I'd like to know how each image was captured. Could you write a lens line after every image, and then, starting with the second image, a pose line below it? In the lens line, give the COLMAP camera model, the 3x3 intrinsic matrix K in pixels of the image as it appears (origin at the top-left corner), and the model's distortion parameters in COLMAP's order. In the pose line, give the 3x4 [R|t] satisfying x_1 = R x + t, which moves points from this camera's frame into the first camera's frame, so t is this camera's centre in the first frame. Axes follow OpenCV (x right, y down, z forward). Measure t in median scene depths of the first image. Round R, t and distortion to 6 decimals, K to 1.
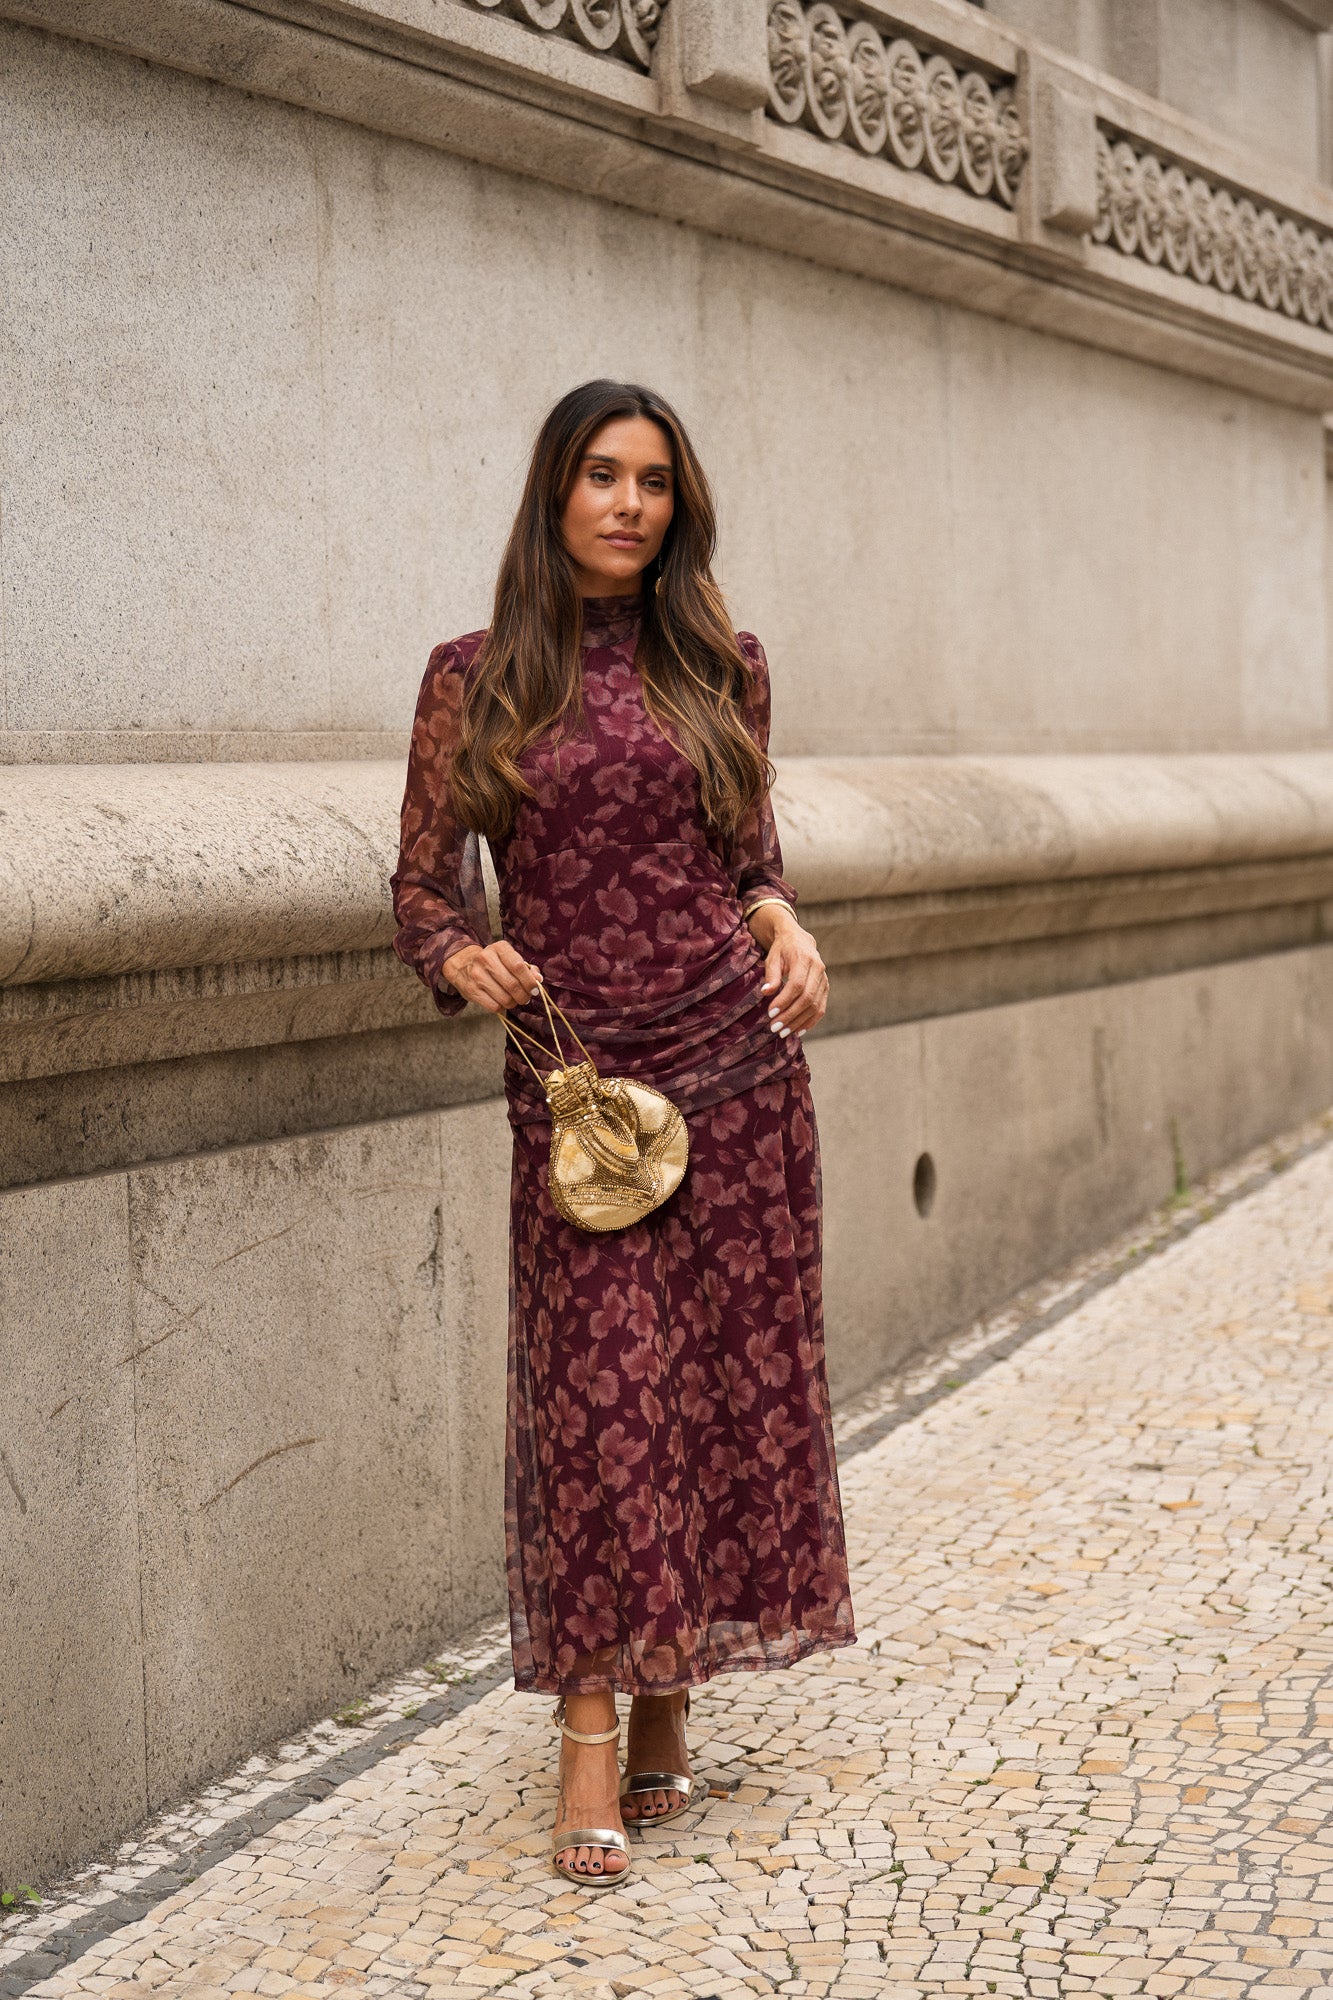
lens RADIAL K [[4404.8, 0, 344.1], [0, 4404.8, 1003.4], [0, 0, 1]] dist [0.052164, -0.151664]
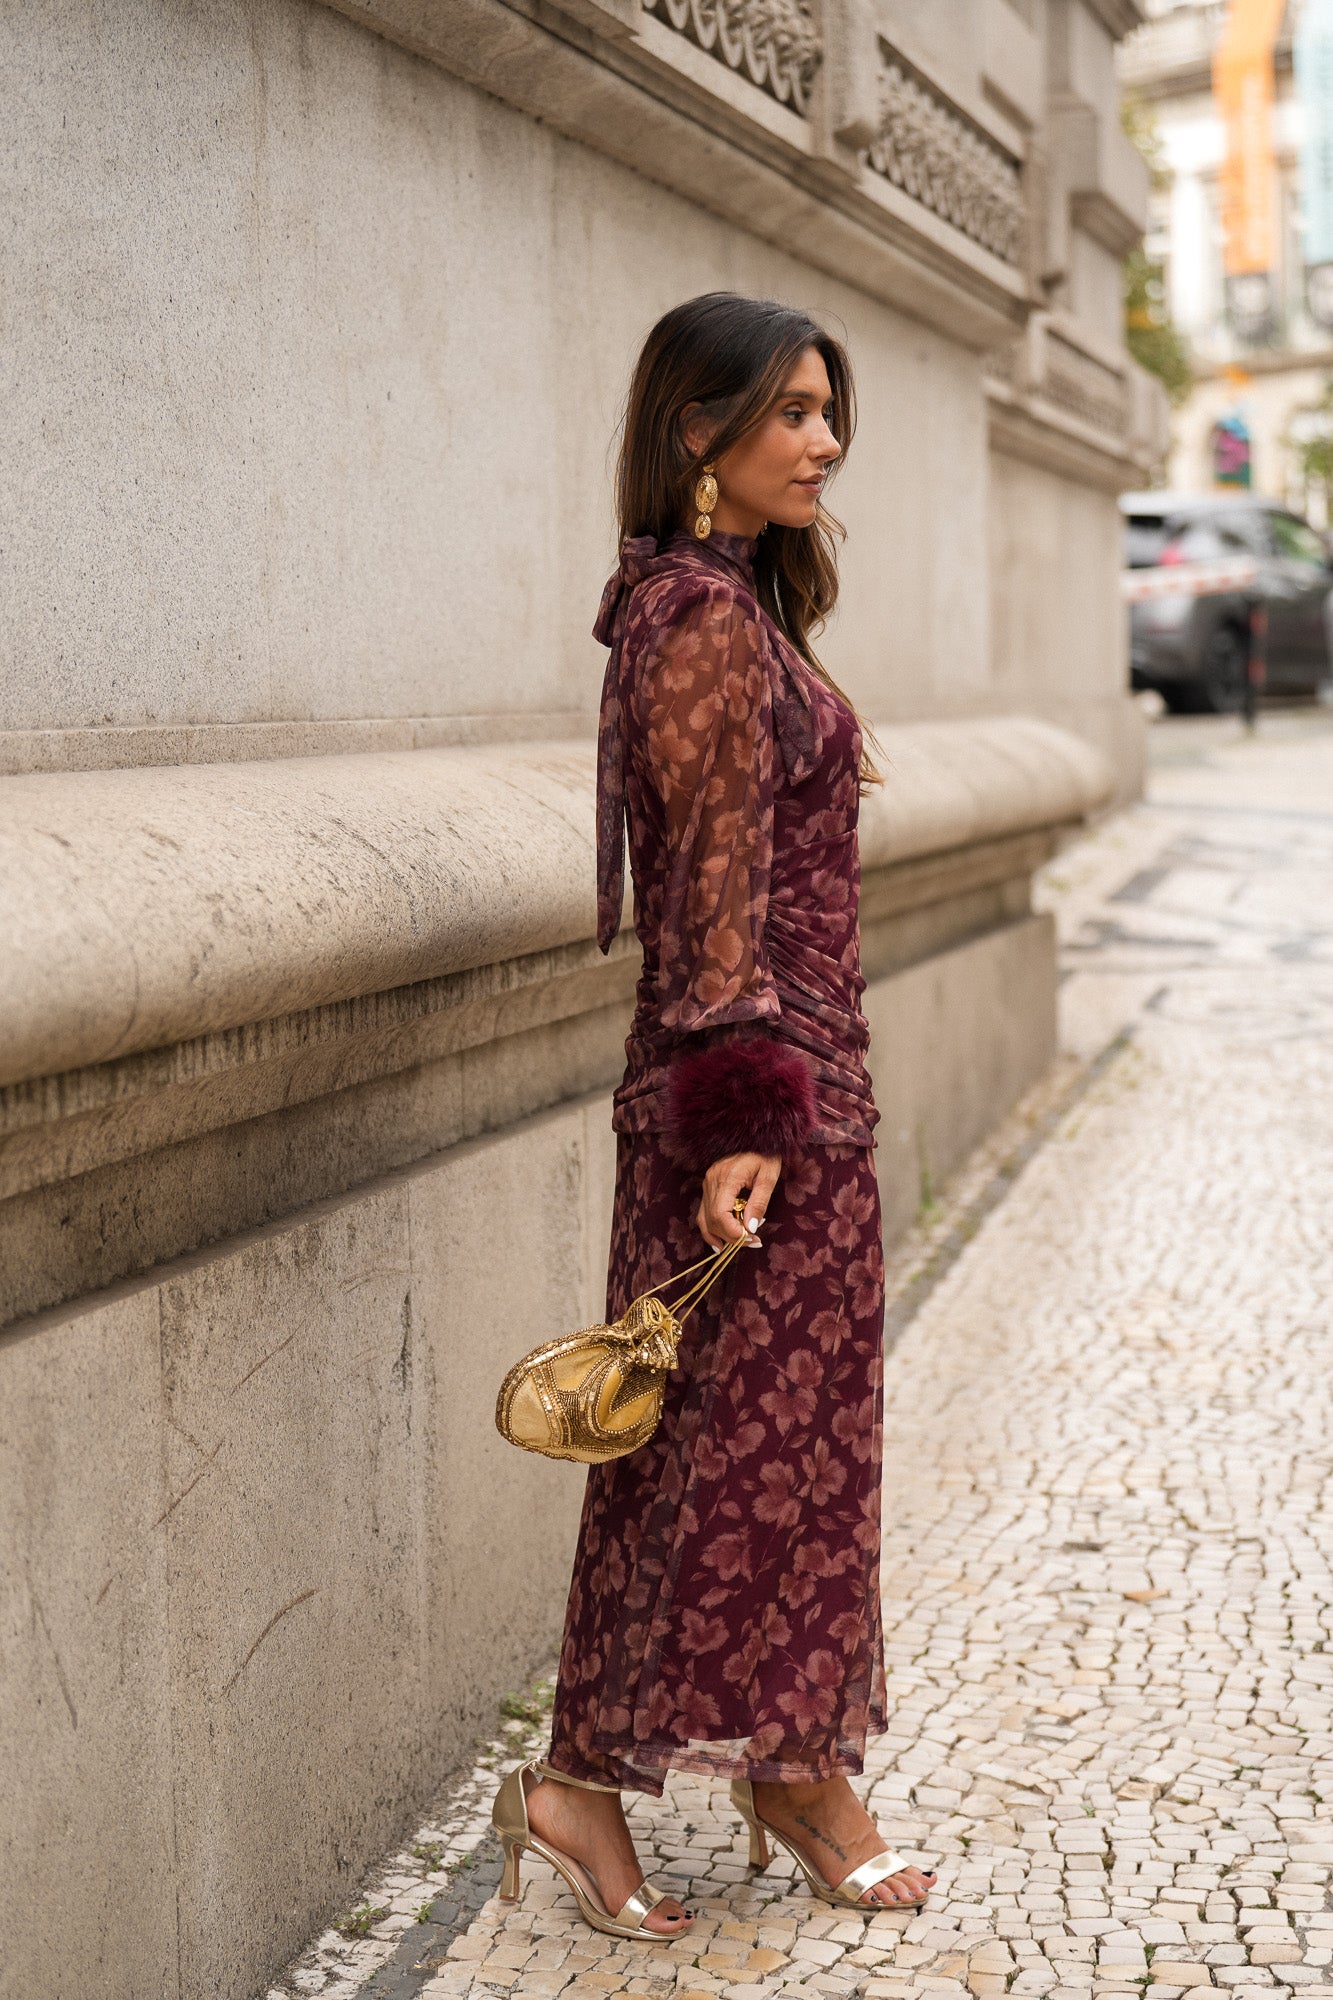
lens RADIAL K [[4397.1, 0, 396.3], [0, 4397.1, 995.8], [0, 0, 1]] dist [0.053574, -0.087842]
pose [[0.977834, -0.009732, 0.209155, -0.153854], [0.006184, 0.999826, 0.017609, -0.024722], [-0.209290, -0.015925, 0.977724, 0.188128]]
